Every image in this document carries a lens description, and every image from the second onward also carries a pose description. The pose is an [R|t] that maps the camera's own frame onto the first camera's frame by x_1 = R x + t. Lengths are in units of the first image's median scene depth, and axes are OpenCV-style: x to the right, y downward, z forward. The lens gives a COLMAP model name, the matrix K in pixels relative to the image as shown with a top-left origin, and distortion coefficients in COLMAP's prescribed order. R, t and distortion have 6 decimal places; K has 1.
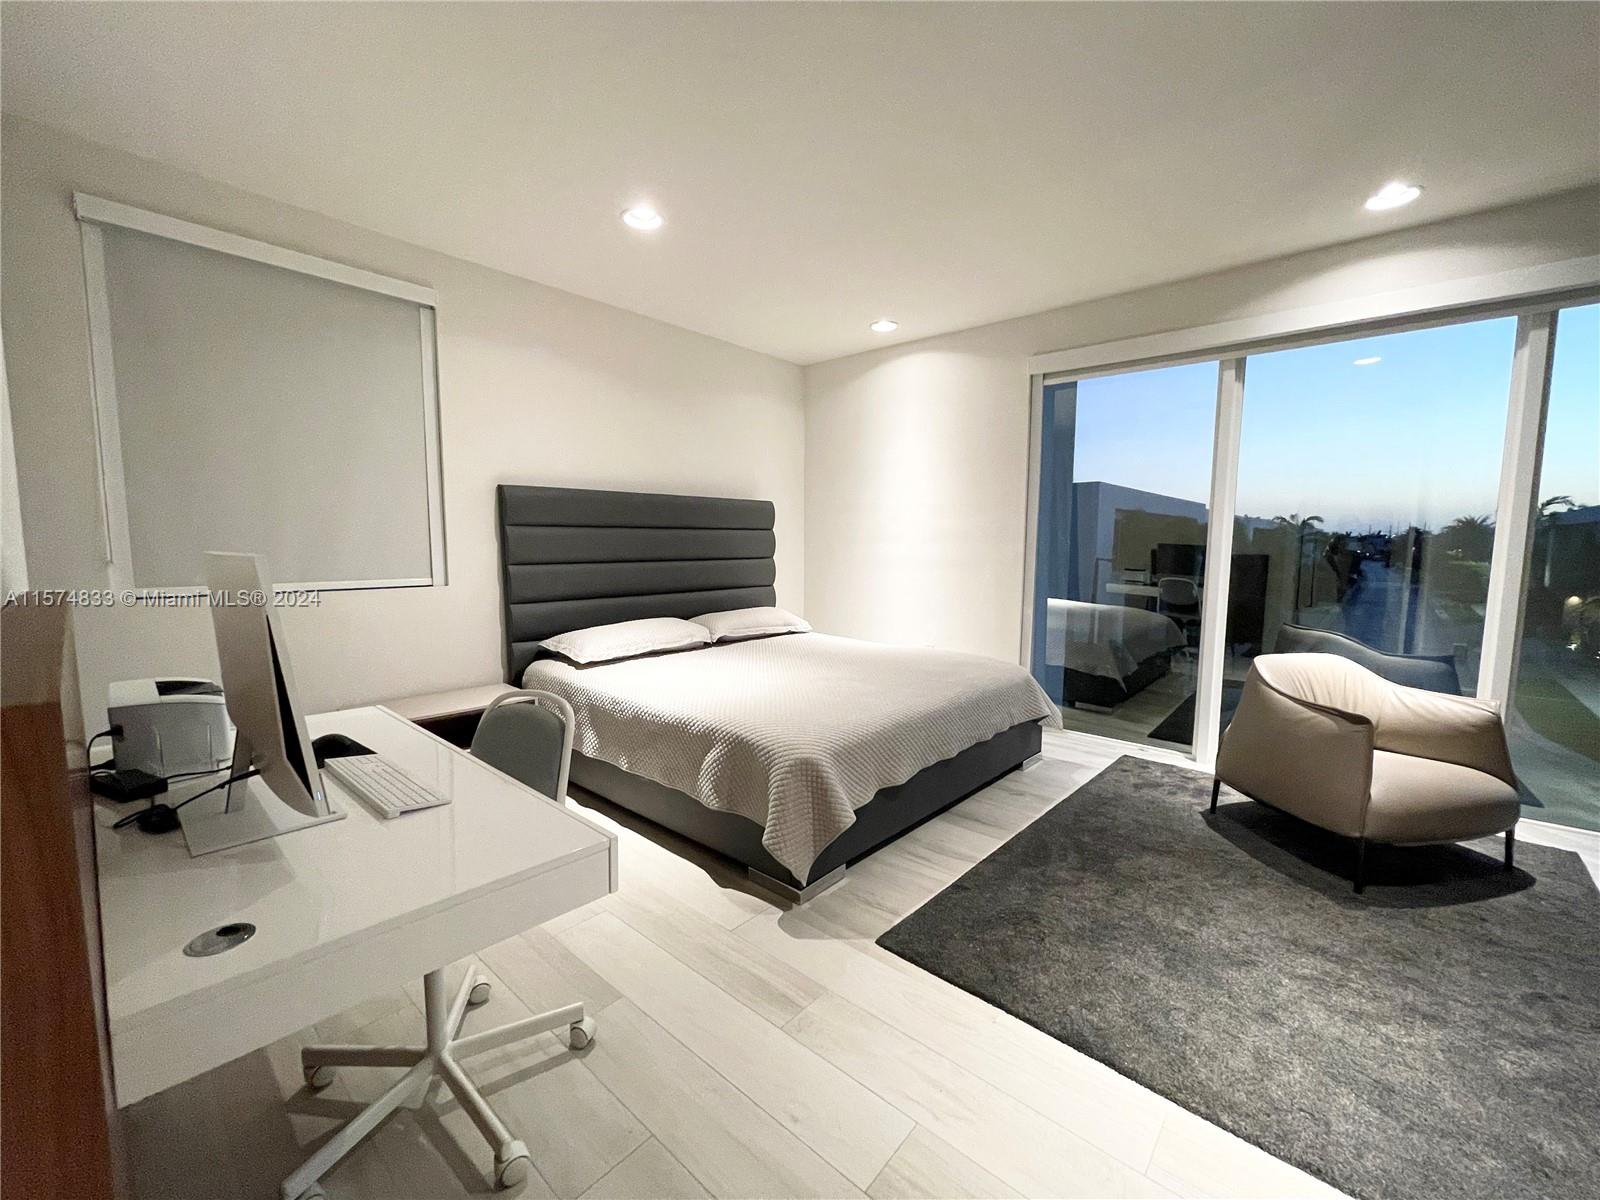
lens RADIAL K [[647.0, 0, 793.0], [0, 647.0, 606.0], [0, 0, 1]] dist [-0.005354, 0.000079]
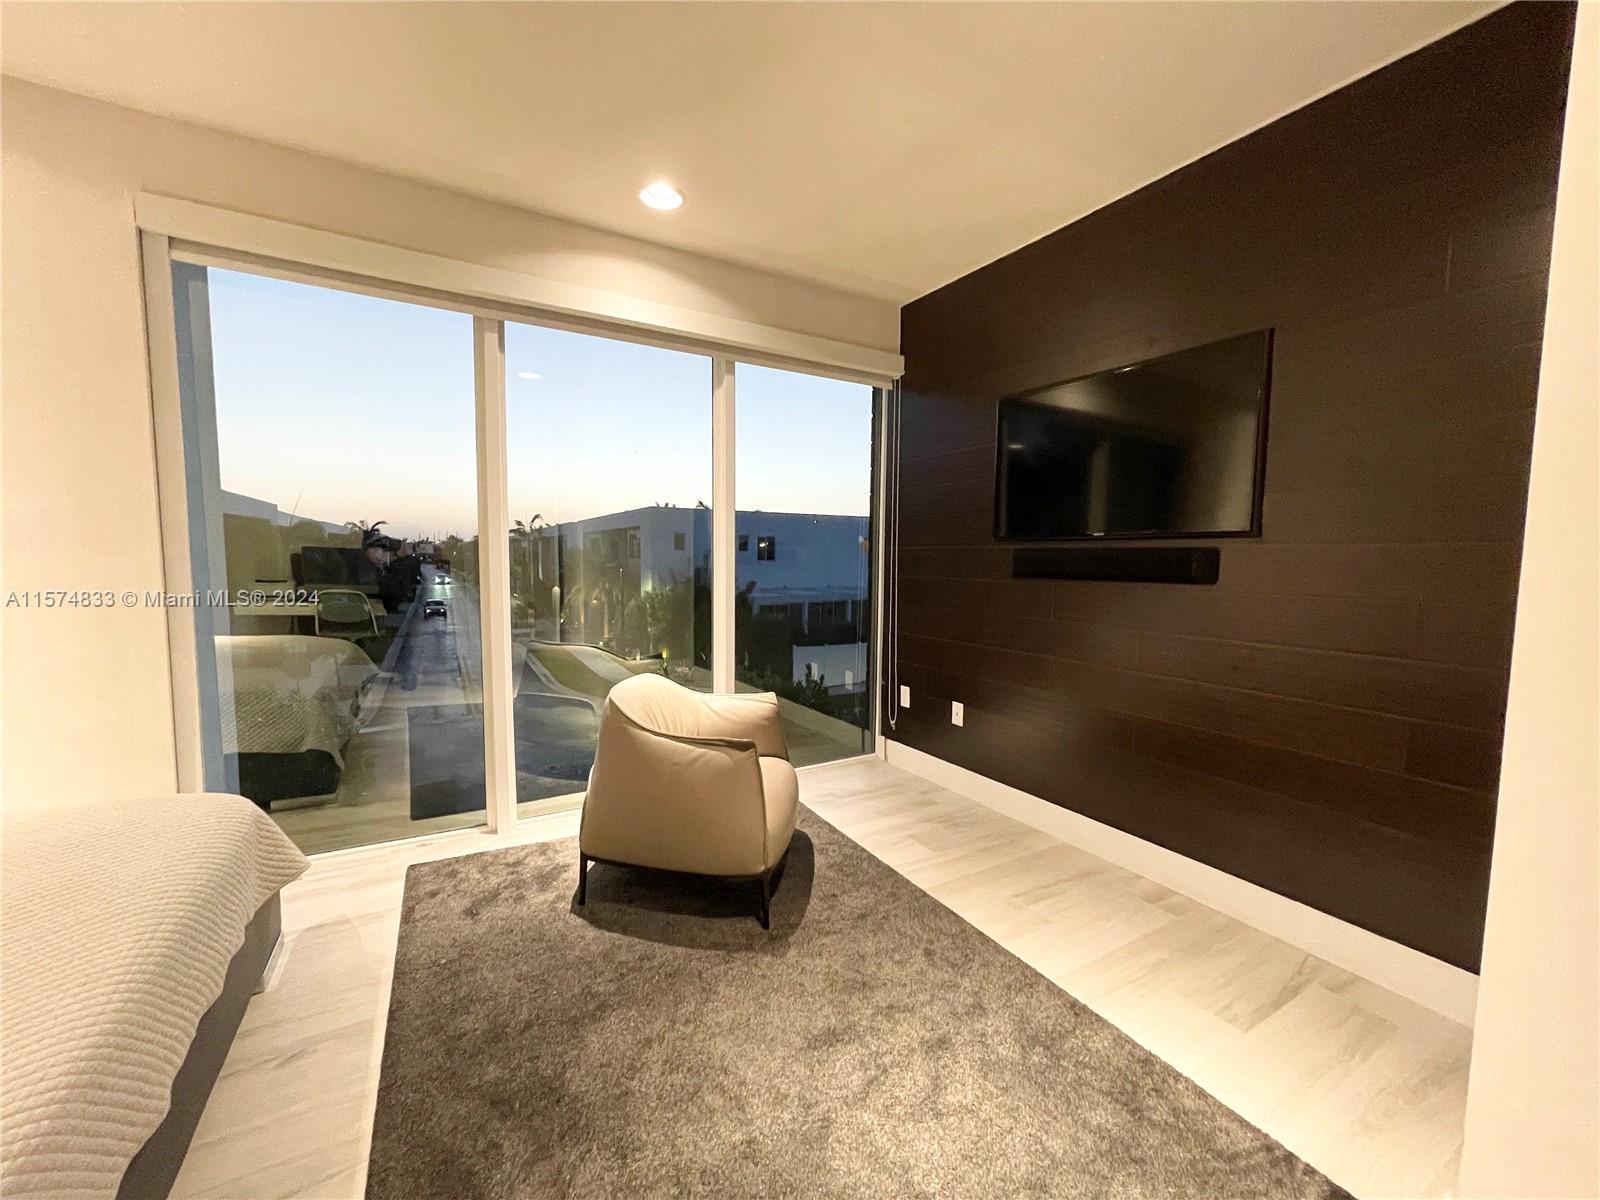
lens RADIAL K [[647.0, 0, 793.0], [0, 647.0, 606.0], [0, 0, 1]] dist [-0.005354, 0.000079]
pose [[0.312952, -0.076237, 0.946704, 0.025782], [0.082946, 0.995159, 0.052719, -0.049125], [-0.946140, 0.062027, 0.317761, 0.467638]]
